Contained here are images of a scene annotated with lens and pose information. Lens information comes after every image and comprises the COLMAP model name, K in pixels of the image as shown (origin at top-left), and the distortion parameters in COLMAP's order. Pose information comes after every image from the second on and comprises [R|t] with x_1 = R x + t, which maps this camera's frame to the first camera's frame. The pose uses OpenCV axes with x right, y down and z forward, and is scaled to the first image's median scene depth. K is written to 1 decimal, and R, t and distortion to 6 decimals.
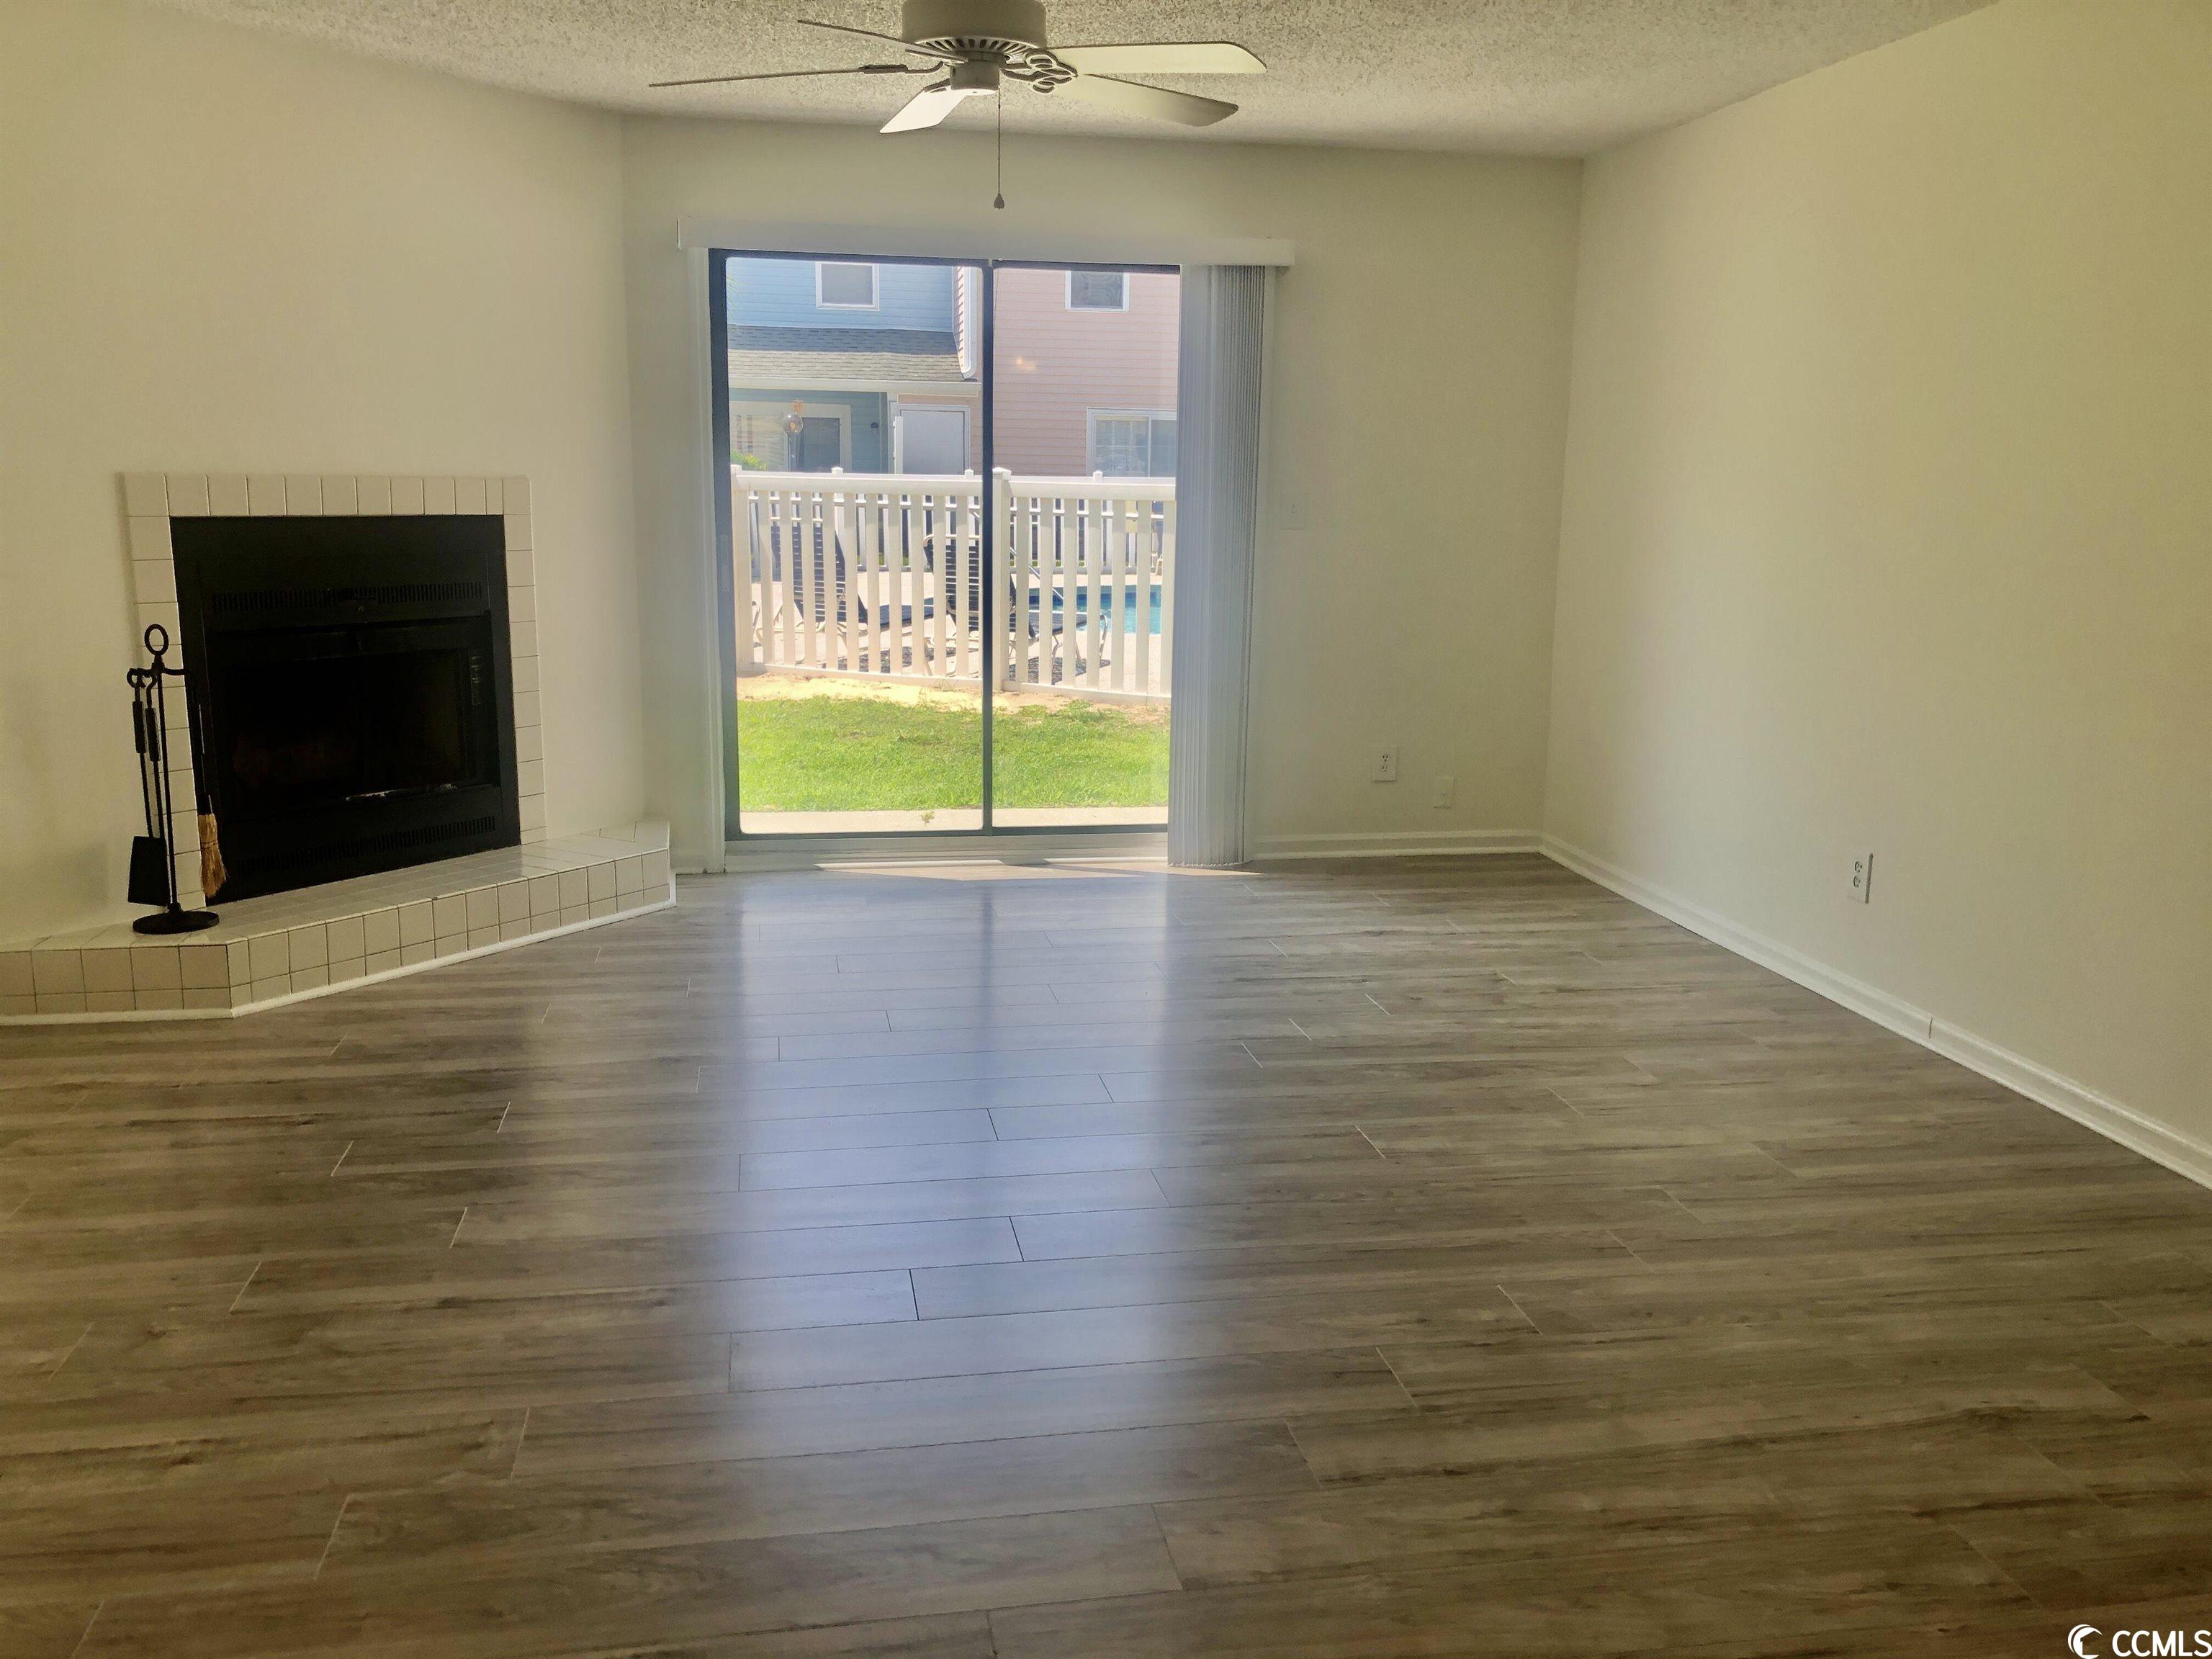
lens RADIAL K [[1804.6, 0, 1095.4], [0, 1804.6, 827.0], [0, 0, 1]] dist [0.066133, -0.105424]
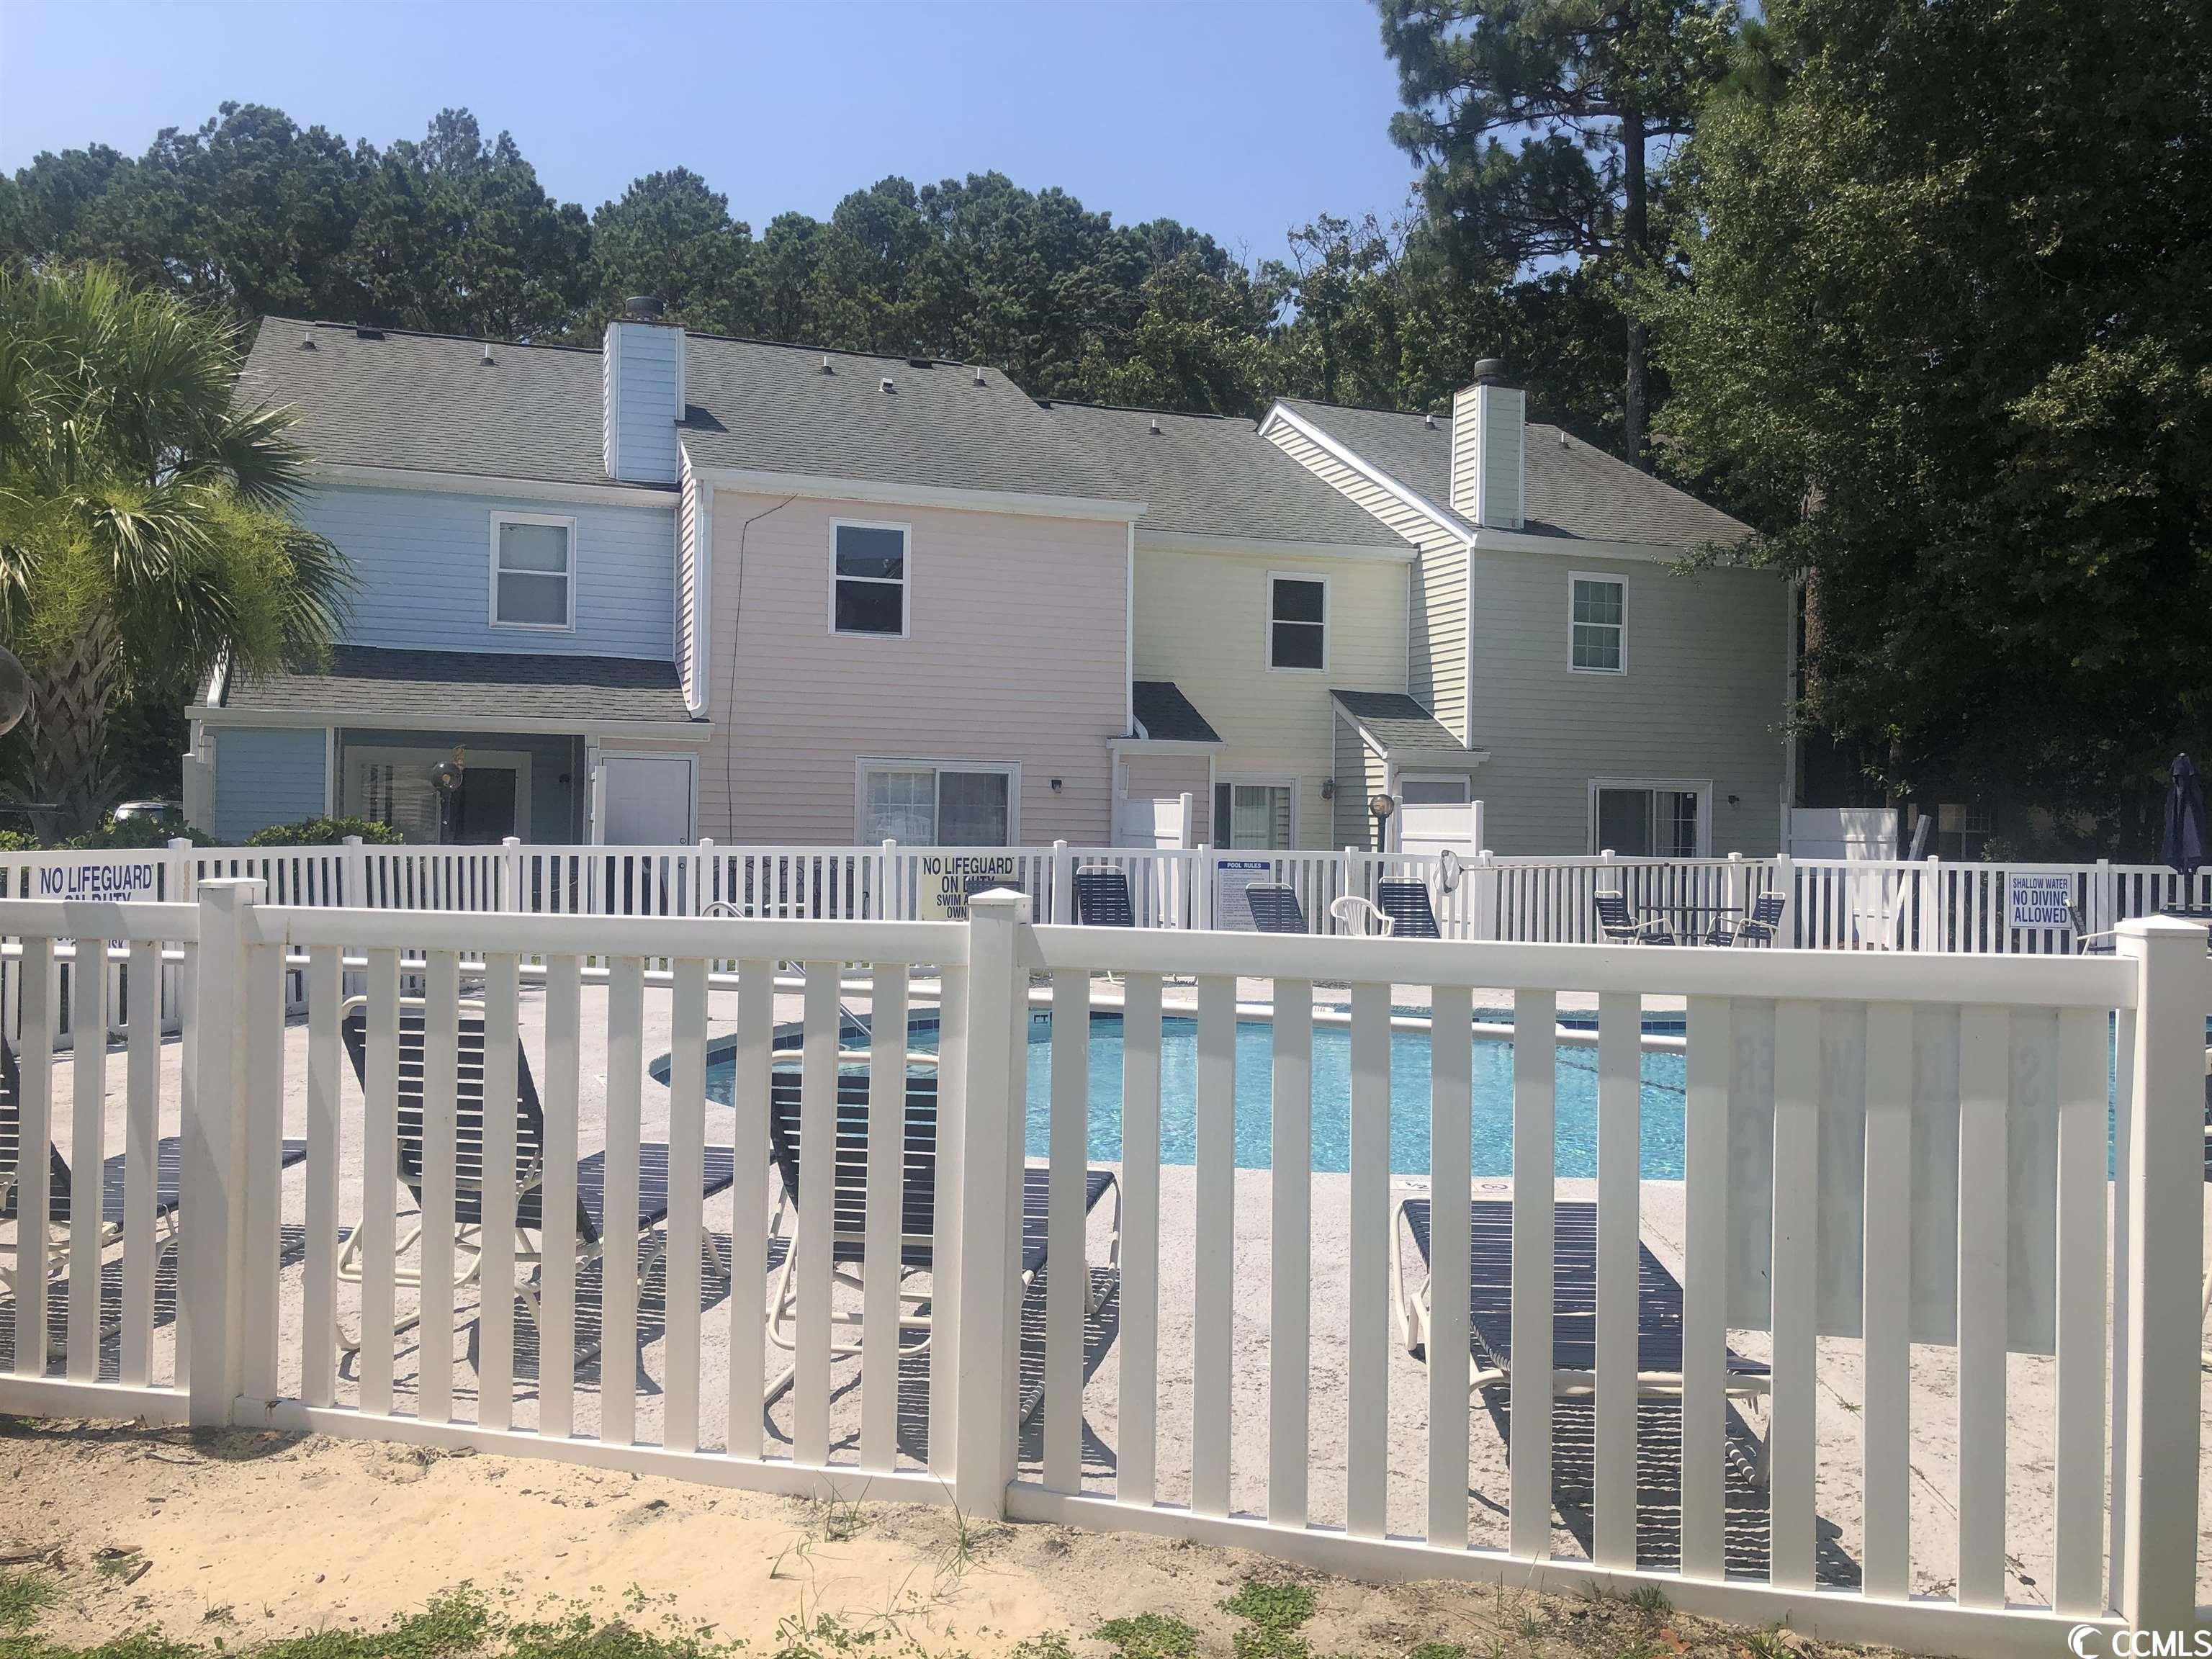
lens RADIAL K [[1804.6, 0, 1095.4], [0, 1804.6, 827.0], [0, 0, 1]] dist [0.066133, -0.105424]
pose [[0.984889, -0.008438, 0.172982, -0.187640], [0.041897, 0.980754, -0.190701, -0.262778], [-0.168044, 0.195066, 0.966287, 1.262054]]
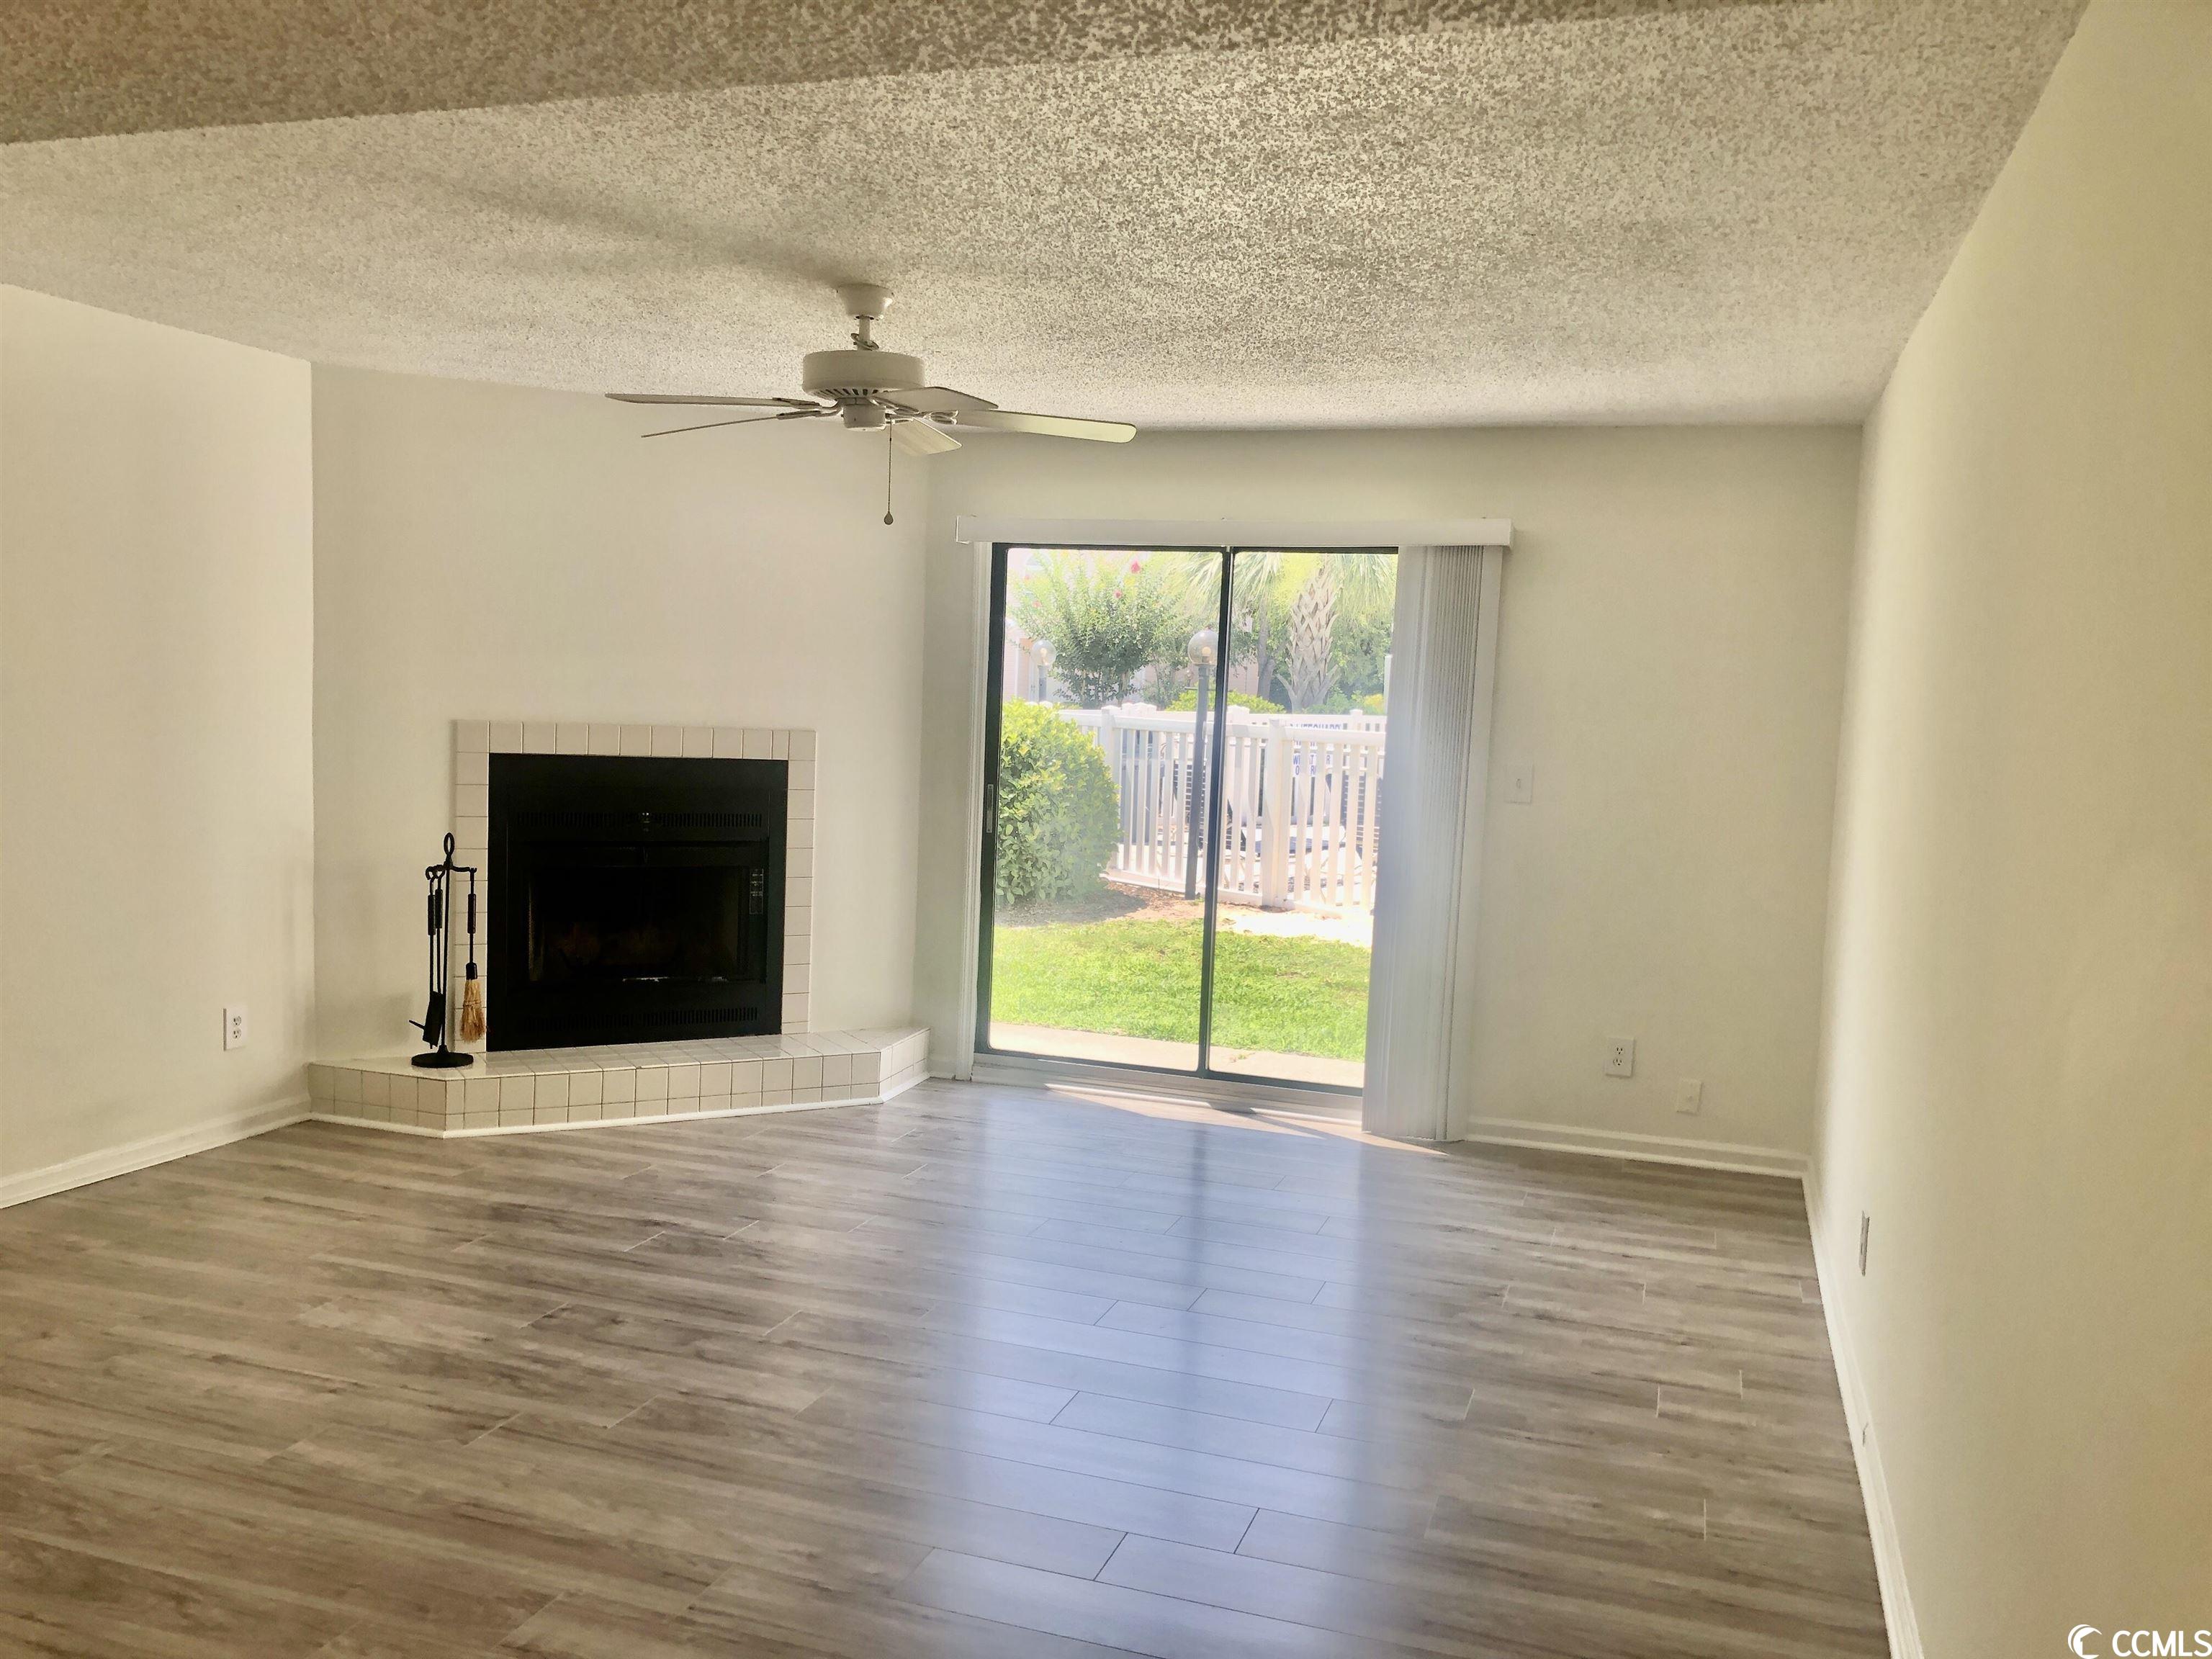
lens RADIAL K [[1804.6, 0, 1095.4], [0, 1804.6, 827.0], [0, 0, 1]] dist [0.066133, -0.105424]
pose [[0.877873, 0.058471, -0.475311, 0.440479], [-0.119351, 0.987913, -0.098905, -0.033729], [0.463783, 0.143555, 0.874241, 0.049784]]
